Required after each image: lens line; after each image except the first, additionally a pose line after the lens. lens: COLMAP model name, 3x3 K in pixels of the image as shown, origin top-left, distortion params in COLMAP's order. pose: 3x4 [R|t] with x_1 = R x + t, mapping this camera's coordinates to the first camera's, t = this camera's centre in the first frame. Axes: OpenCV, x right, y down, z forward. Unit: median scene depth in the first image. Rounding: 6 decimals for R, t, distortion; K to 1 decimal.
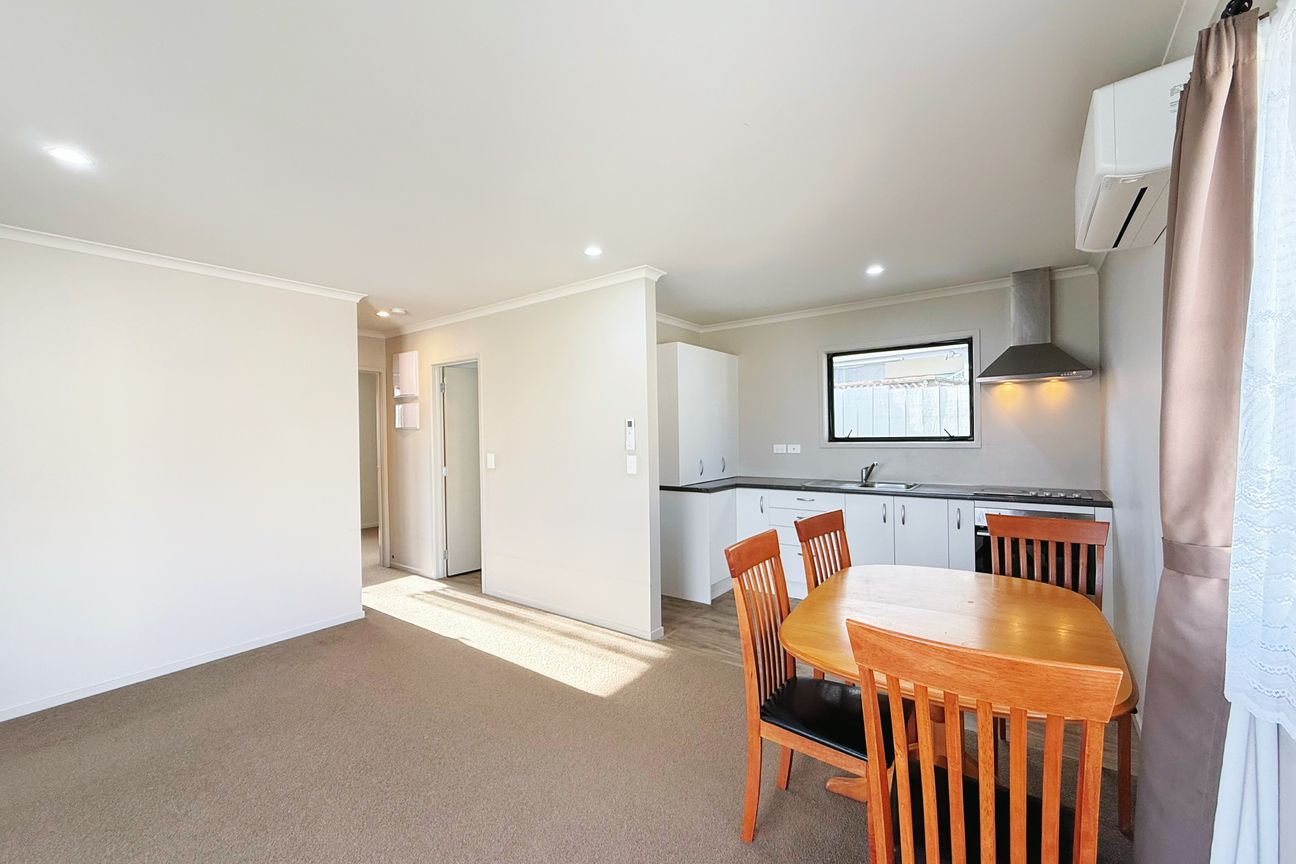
lens RADIAL K [[523.6, 0, 648.0], [0, 523.6, 432.0], [0, 0, 1]] dist [-0.000195, -0.000084]
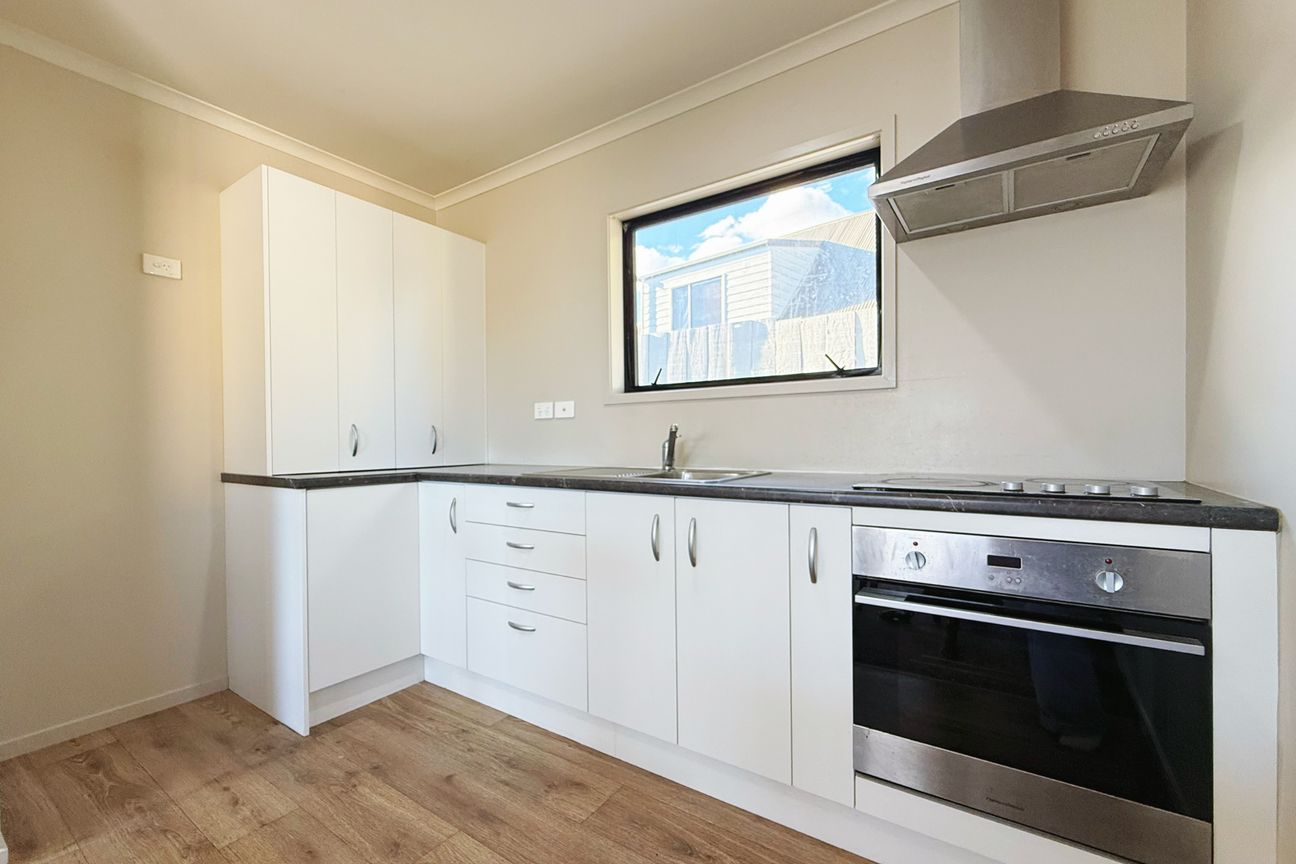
lens RADIAL K [[551.8, 0, 629.1], [0, 551.8, 437.9], [0, 0, 1]] dist [0.001836, 0.000180]
pose [[0.999899, 0.006844, 0.012435, 0.385475], [-0.006807, 0.999972, -0.002959, 0.070874], [-0.012455, 0.002874, 0.999918, 0.513814]]
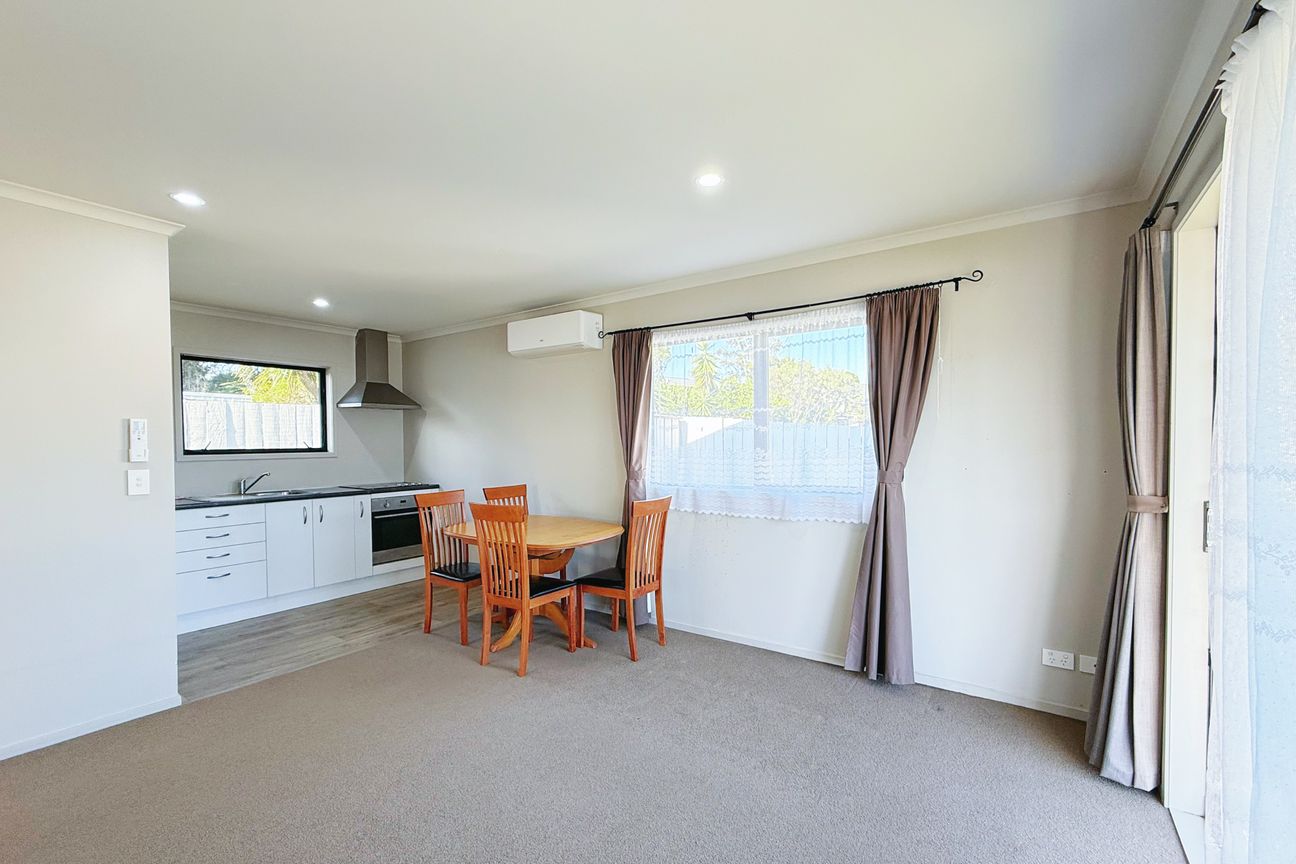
lens RADIAL K [[546.0, 0, 646.6], [0, 546.0, 455.1], [0, 0, 1]] dist [-0.000324, -0.000033]
pose [[-0.025915, -0.006154, 0.999645, -0.674149], [0.009544, 0.999934, 0.006403, 0.022943], [-0.999619, 0.009707, -0.025855, 0.267355]]
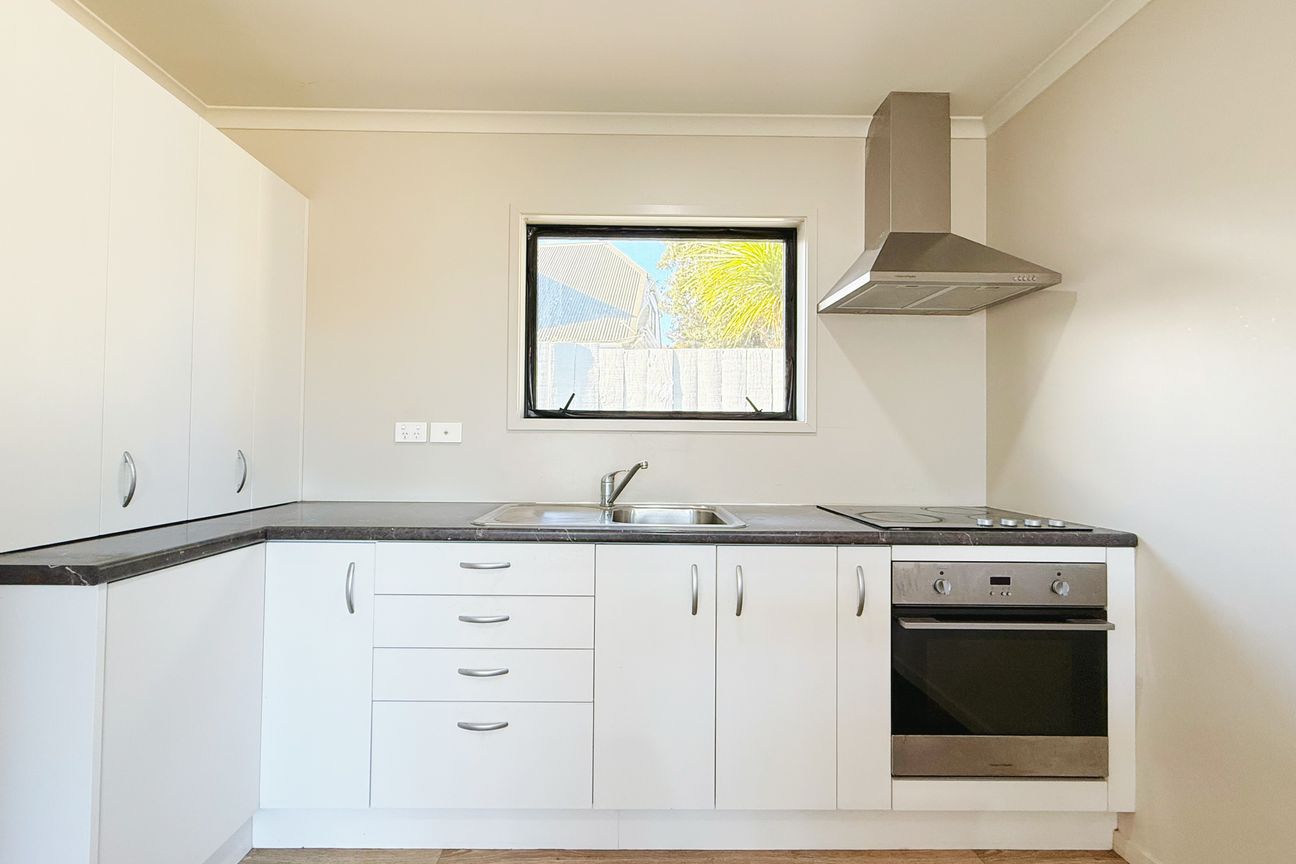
lens RADIAL K [[532.7, 0, 624.6], [0, 532.7, 430.3], [0, 0, 1]] dist [0.000496, 0.000119]
pose [[0.802224, 0.040657, 0.595637, 0.158113], [-0.024490, 0.999080, -0.035211, 0.048452], [-0.596521, 0.013660, 0.802482, 0.650513]]
